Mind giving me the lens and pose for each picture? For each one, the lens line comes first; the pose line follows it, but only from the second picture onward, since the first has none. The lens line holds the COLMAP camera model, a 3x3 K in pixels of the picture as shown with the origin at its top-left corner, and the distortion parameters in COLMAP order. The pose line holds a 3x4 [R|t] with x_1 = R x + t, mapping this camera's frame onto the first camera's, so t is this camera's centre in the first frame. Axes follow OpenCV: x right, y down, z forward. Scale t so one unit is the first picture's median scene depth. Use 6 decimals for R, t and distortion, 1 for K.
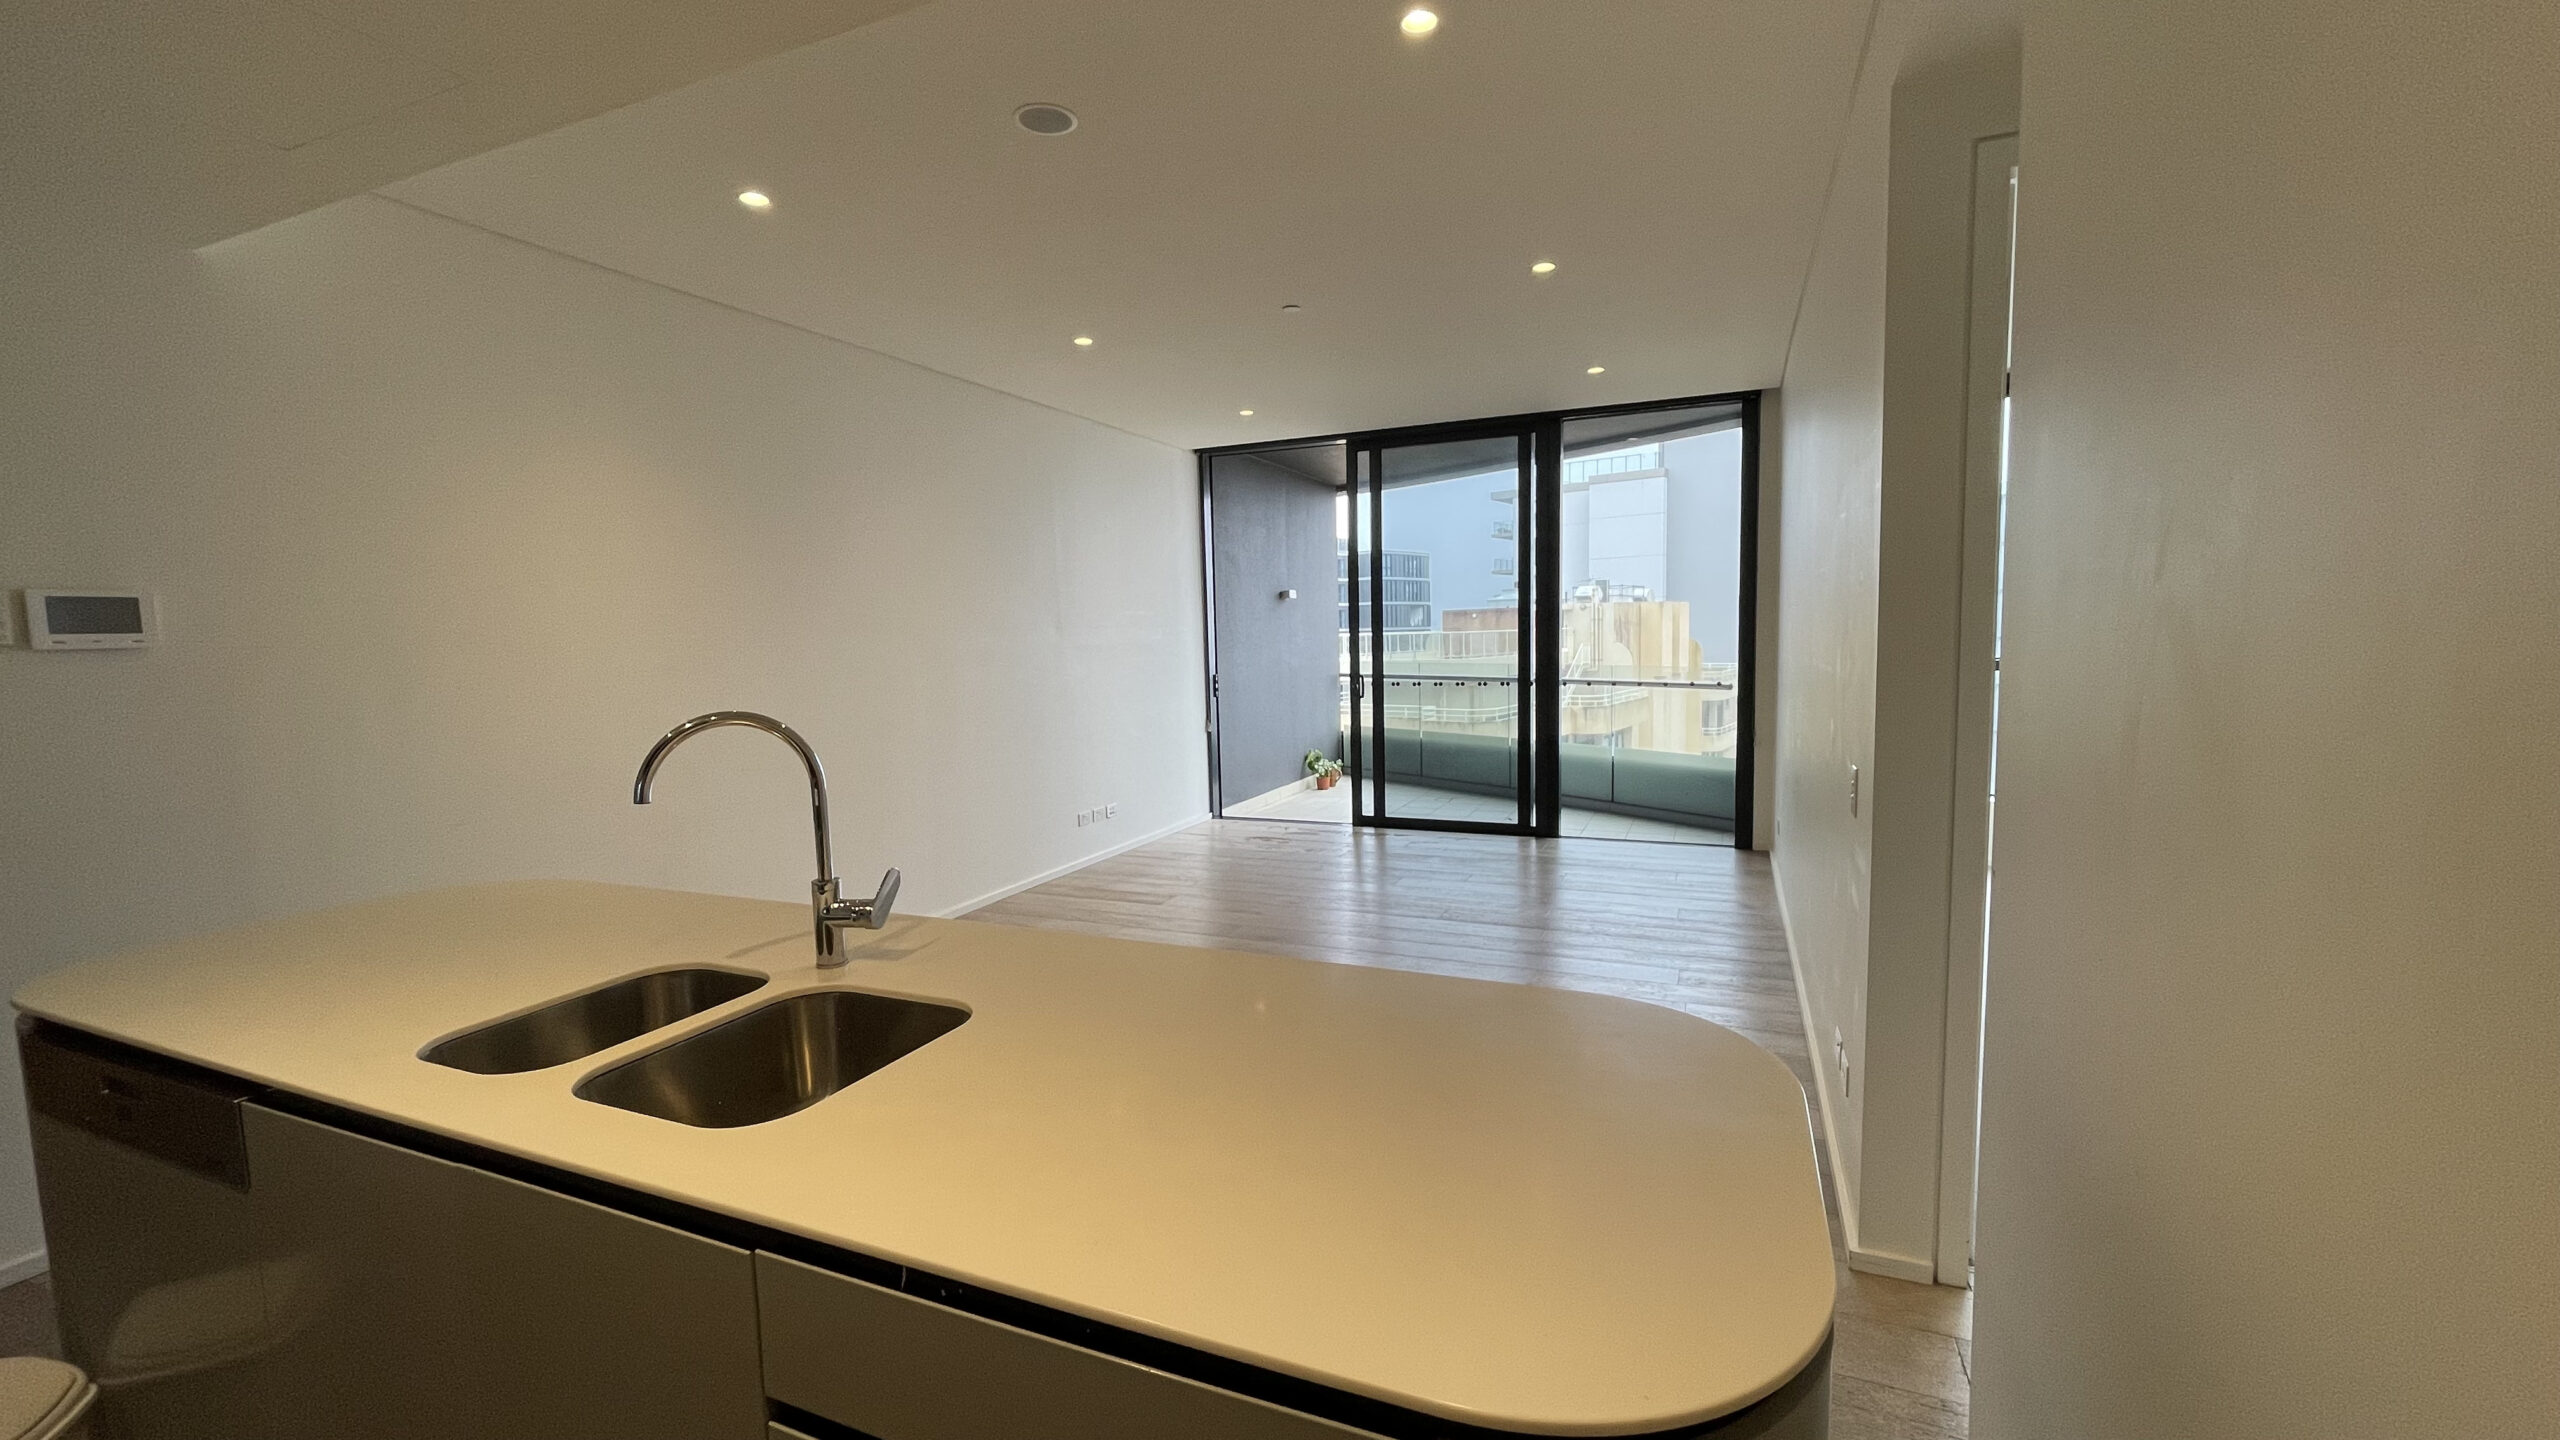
lens RADIAL K [[1040.3, 0, 1280.0], [0, 1040.3, 722.4], [0, 0, 1]] dist [-0.004312, 0.002782]
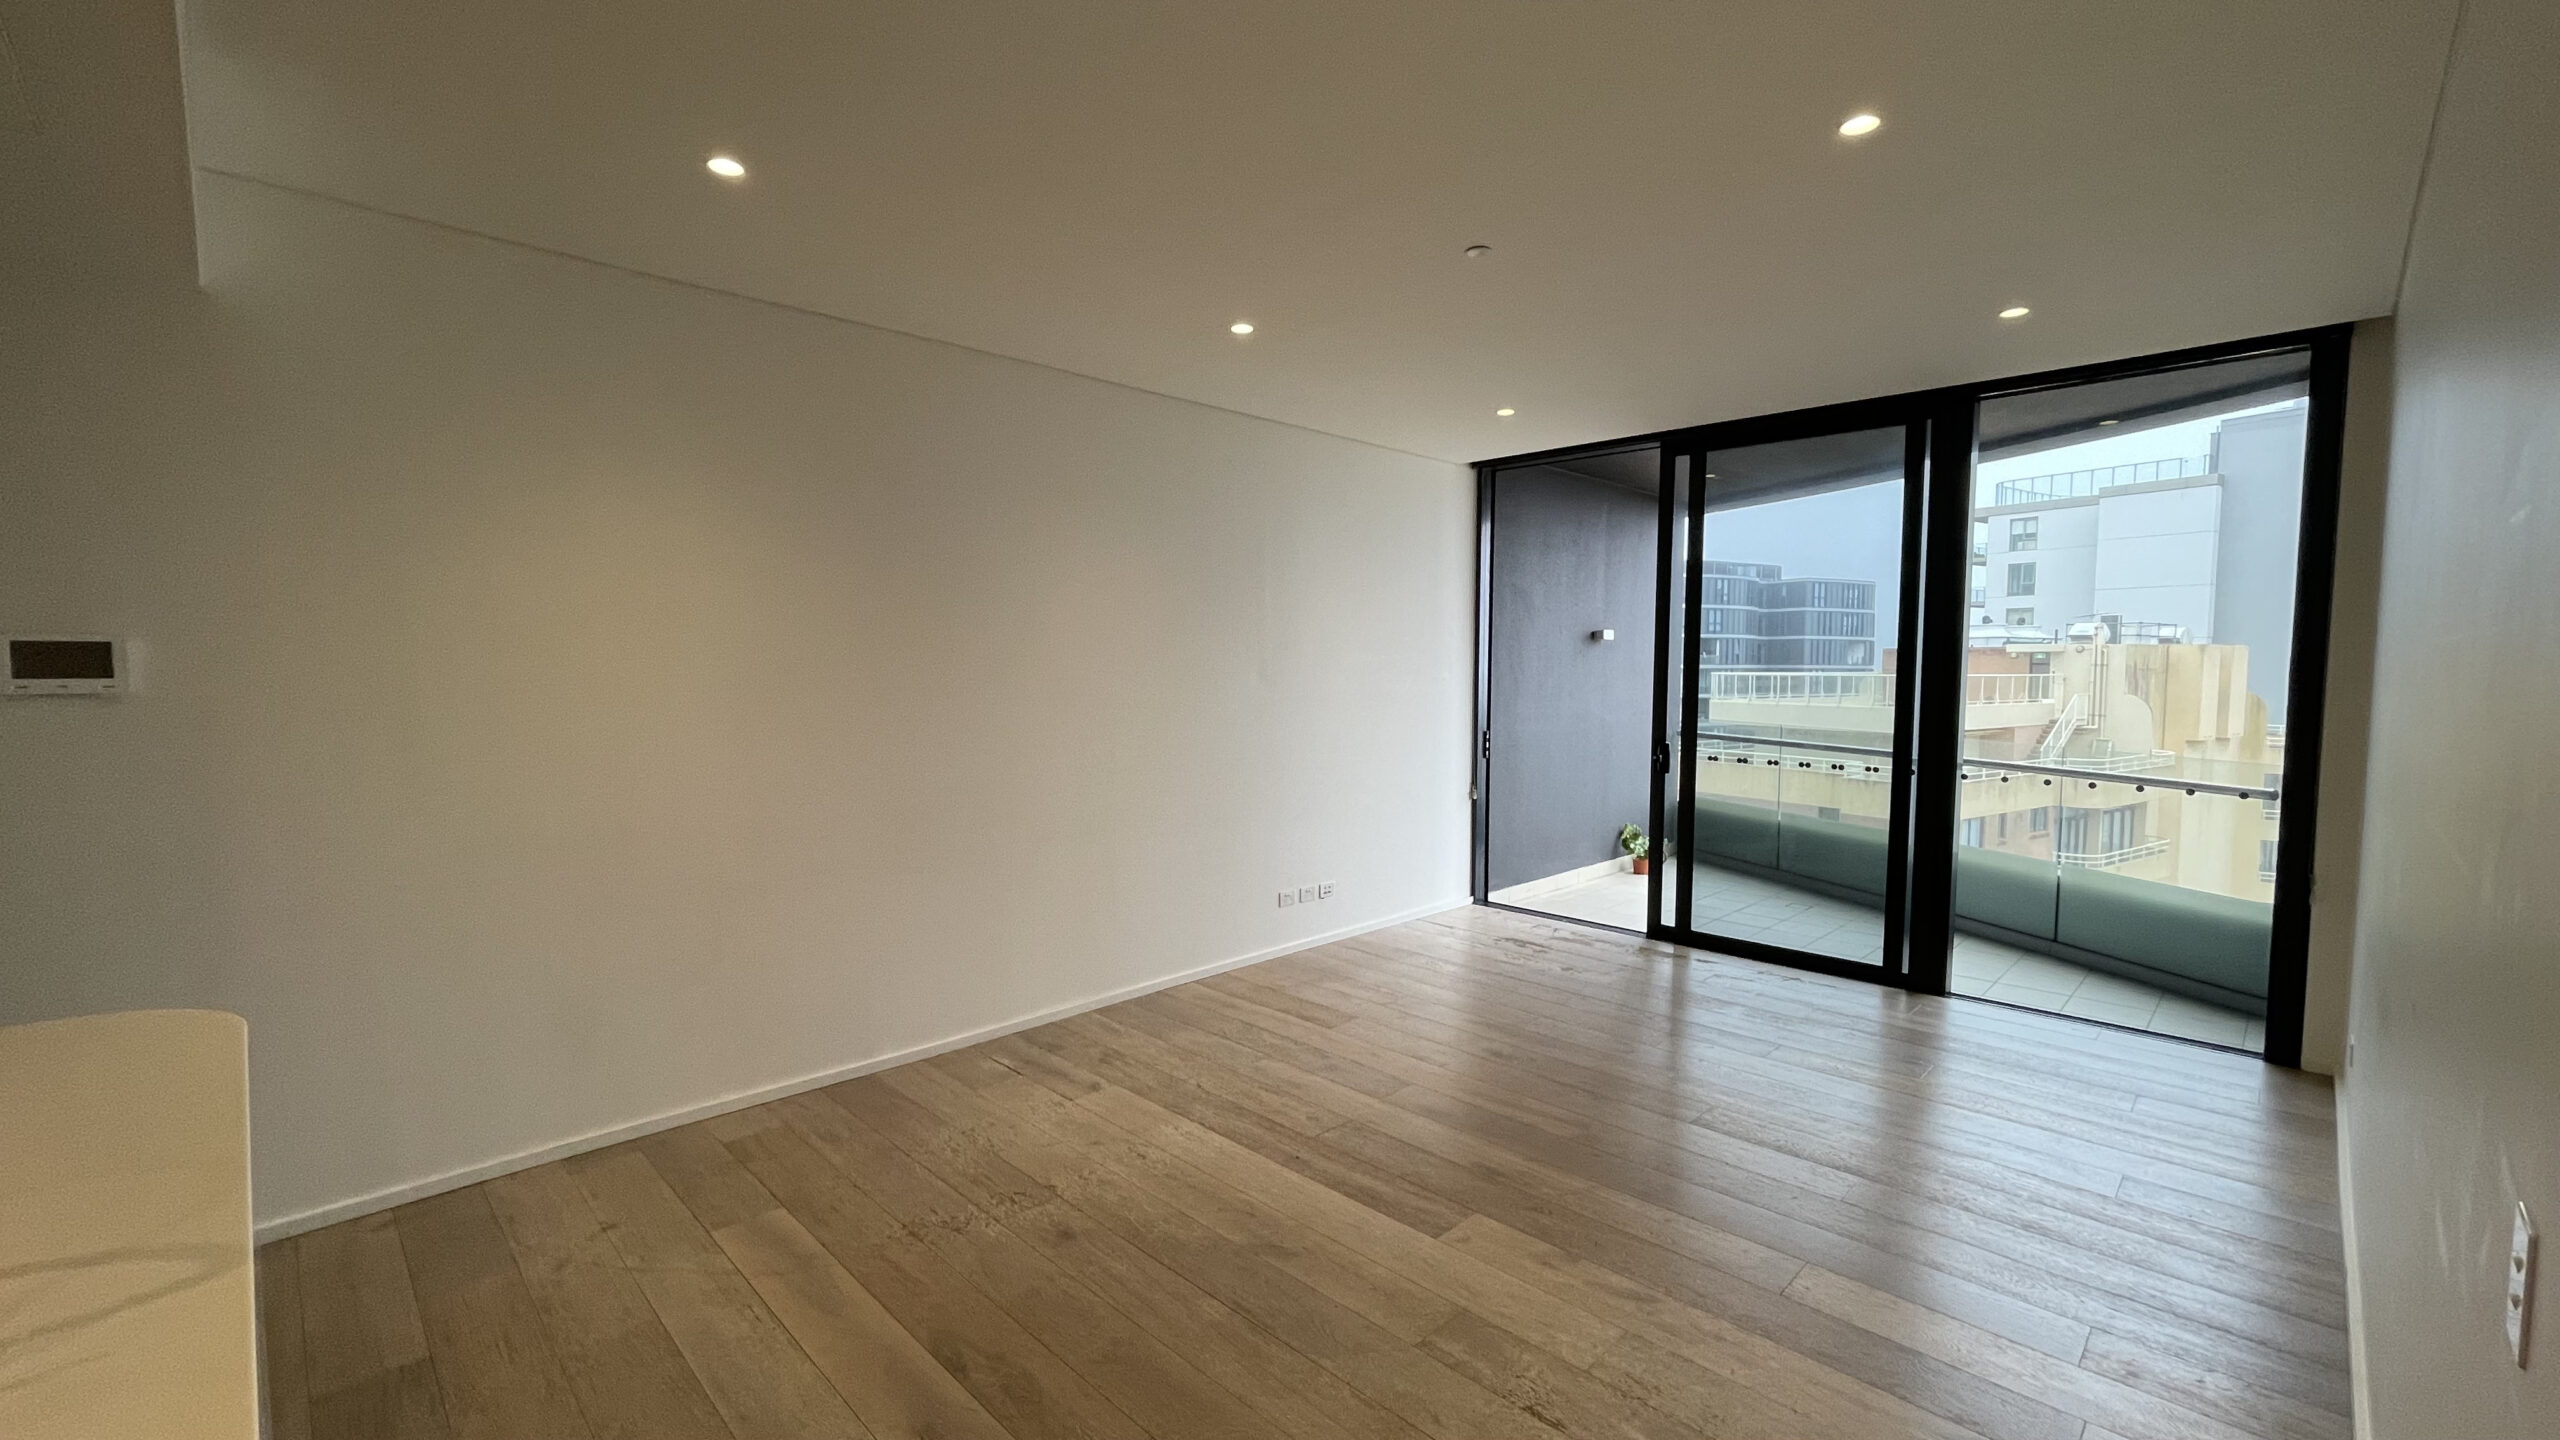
lens RADIAL K [[1040.3, 0, 1274.6], [0, 1040.3, 724.4], [0, 0, 1]] dist [-0.004312, 0.002782]
pose [[0.927545, 0.051094, -0.370203, 0.095891], [-0.060088, 0.998111, -0.012793, -0.033313], [0.368850, 0.034111, 0.928863, 0.174046]]
